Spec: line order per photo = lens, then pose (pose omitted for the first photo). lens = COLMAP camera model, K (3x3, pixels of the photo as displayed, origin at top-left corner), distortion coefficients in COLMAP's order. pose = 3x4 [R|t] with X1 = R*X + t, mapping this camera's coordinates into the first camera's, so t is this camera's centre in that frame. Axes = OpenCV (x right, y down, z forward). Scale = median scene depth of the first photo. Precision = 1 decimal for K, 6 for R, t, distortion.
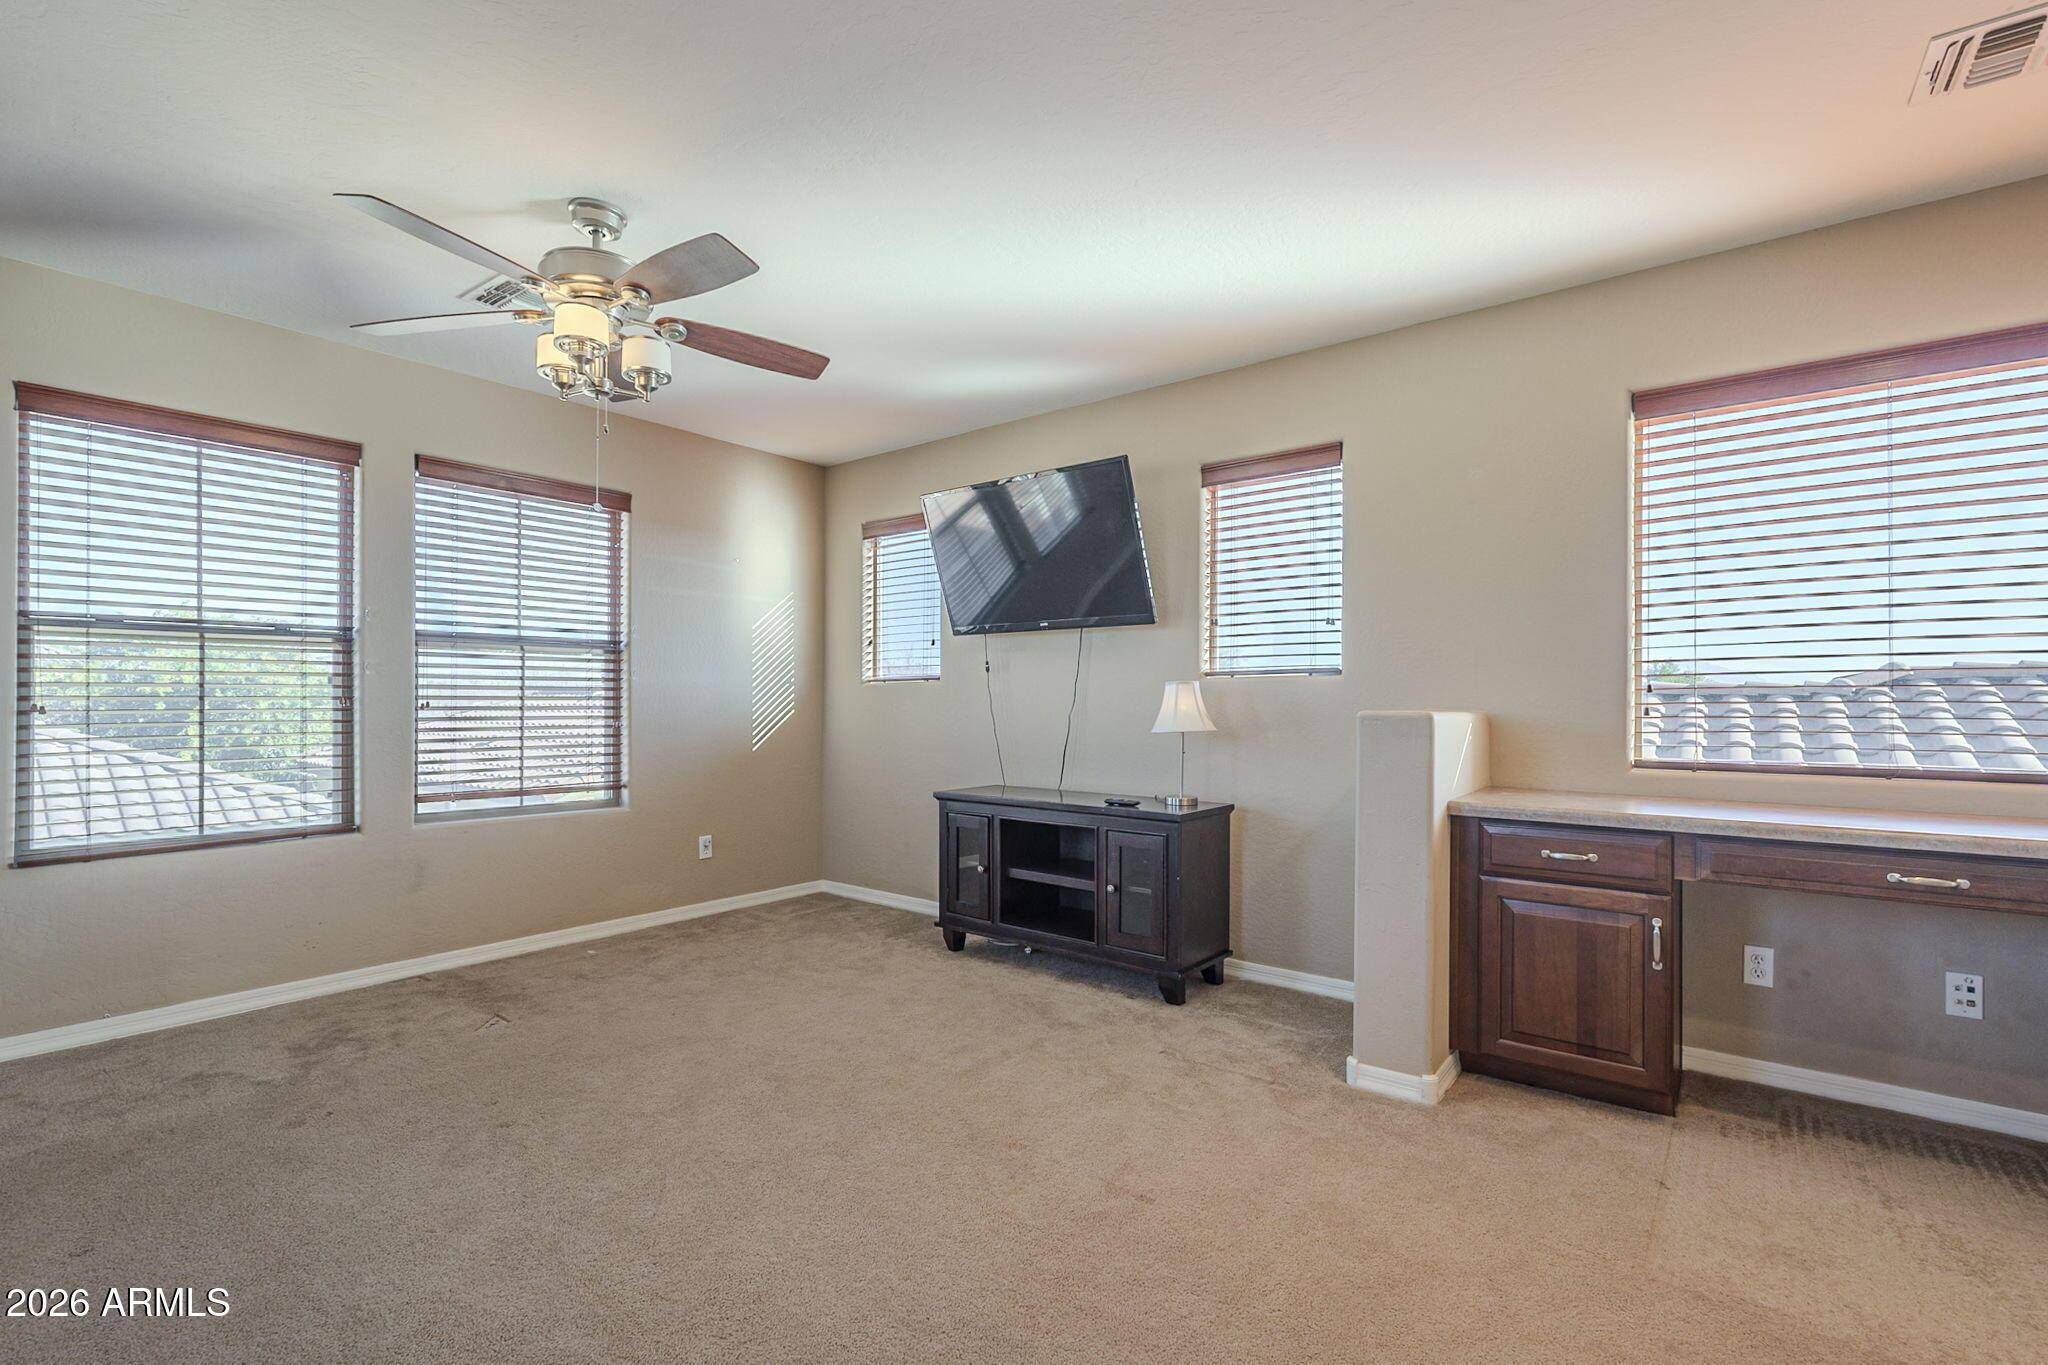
lens RADIAL K [[898.2, 0, 1027.2], [0, 898.2, 684.4], [0, 0, 1]] dist [-0.000507, -0.000687]
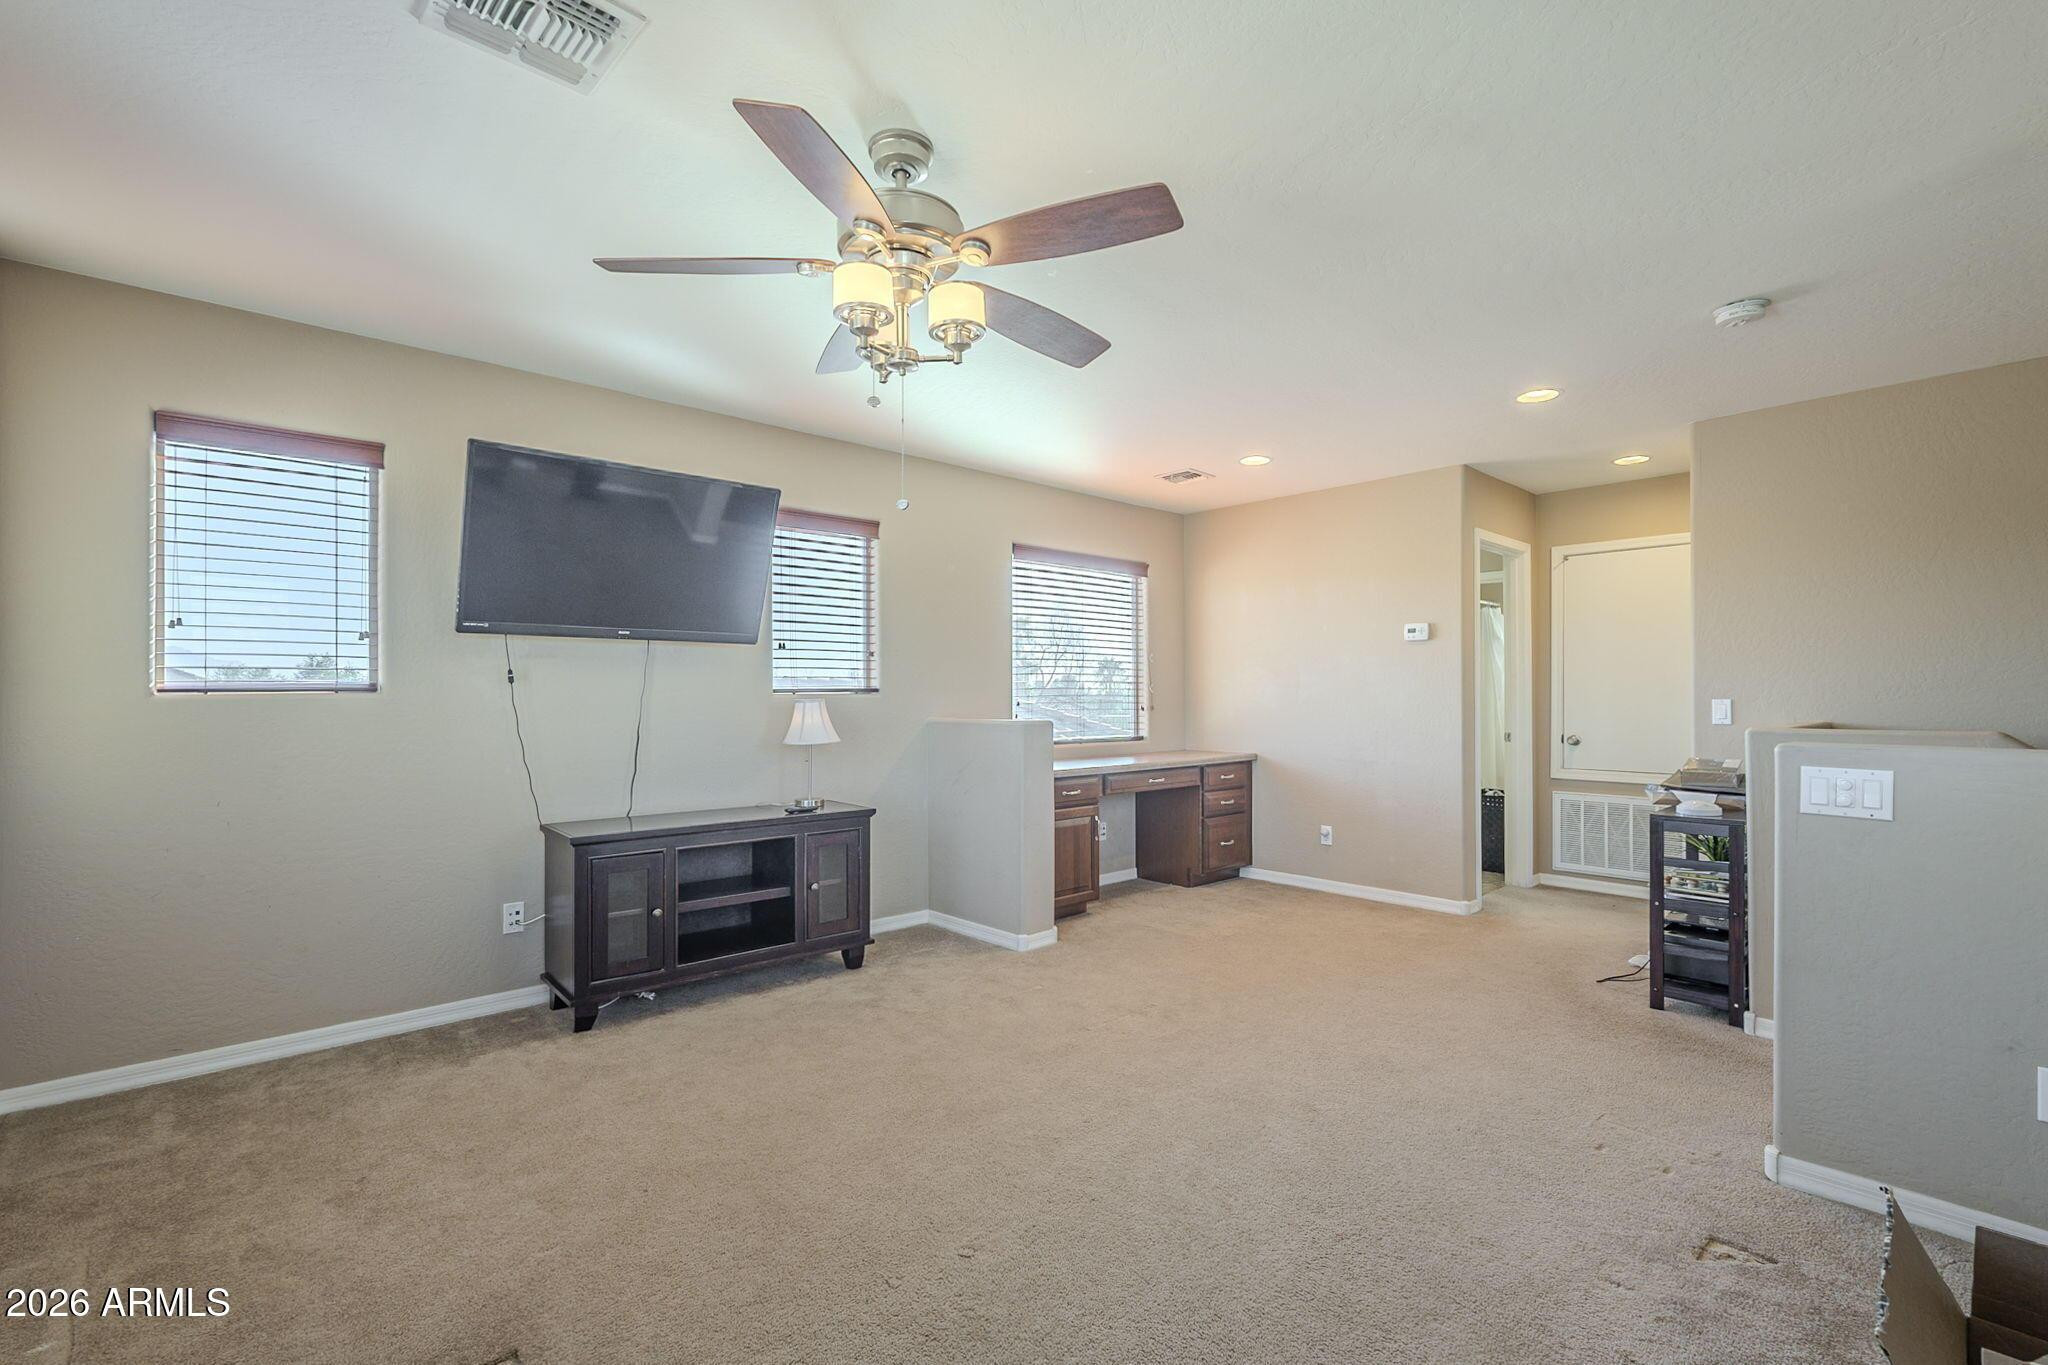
lens RADIAL K [[898.2, 0, 1027.2], [0, 898.2, 684.4], [0, 0, 1]] dist [-0.000507, -0.000687]
pose [[0.161963, 0.007854, 0.986766, -0.878719], [-0.024009, 0.999704, -0.004017, -0.024192], [-0.986505, -0.023040, 0.162103, 0.515928]]
